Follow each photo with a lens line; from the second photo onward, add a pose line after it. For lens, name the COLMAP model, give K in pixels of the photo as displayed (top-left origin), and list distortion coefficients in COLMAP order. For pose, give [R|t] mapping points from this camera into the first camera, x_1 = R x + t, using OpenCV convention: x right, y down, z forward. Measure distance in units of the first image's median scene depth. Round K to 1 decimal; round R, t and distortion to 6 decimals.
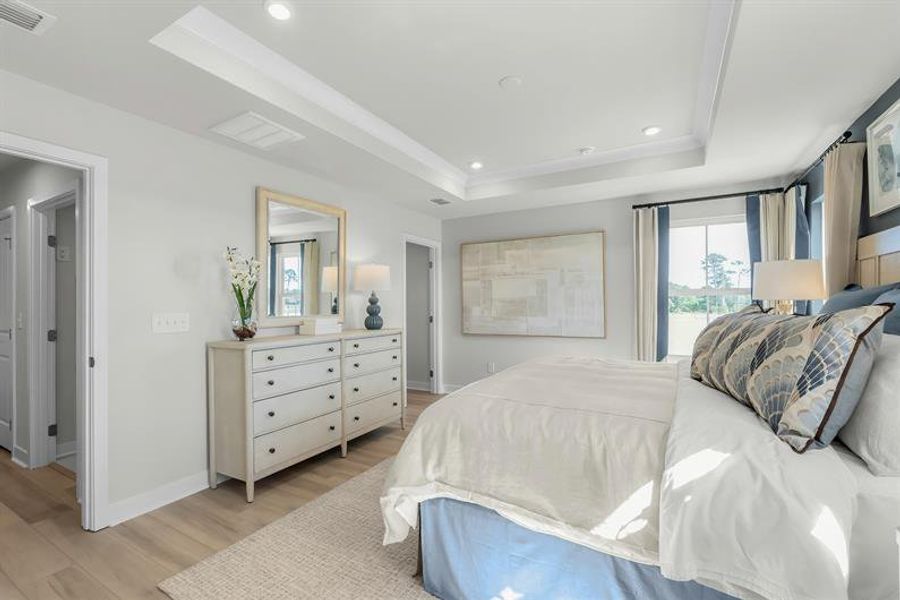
lens RADIAL K [[394.4, 0, 453.1], [0, 394.4, 301.4], [0, 0, 1]] dist [-0.022710, -0.000283]
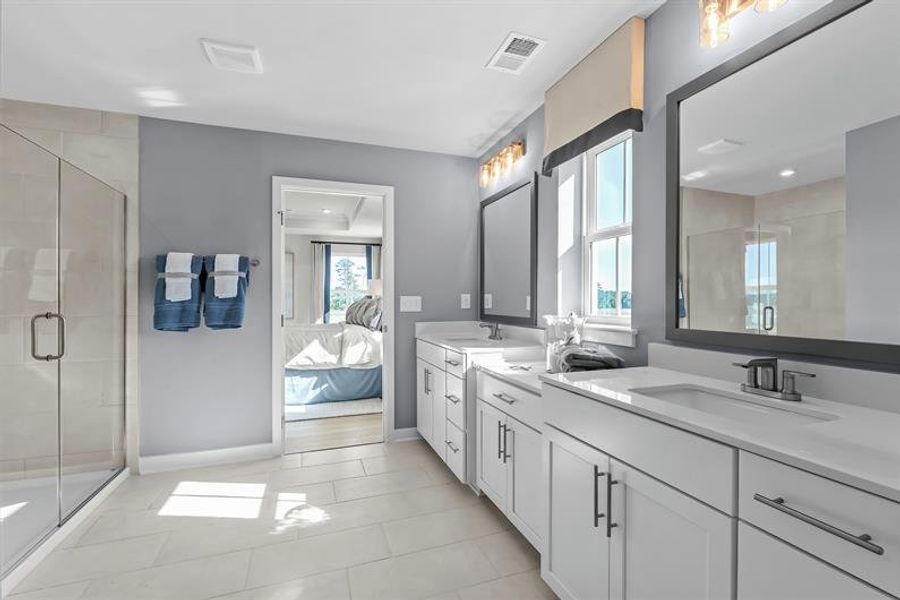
lens RADIAL K [[394.4, 0, 450.5], [0, 394.4, 300.6], [0, 0, 1]] dist [-0.022710, -0.000283]
pose [[0.658284, 0.009065, 0.752715, -0.476407], [-0.012243, 0.999924, -0.001335, 0.016359], [-0.752670, -0.008336, 0.658345, -0.657800]]
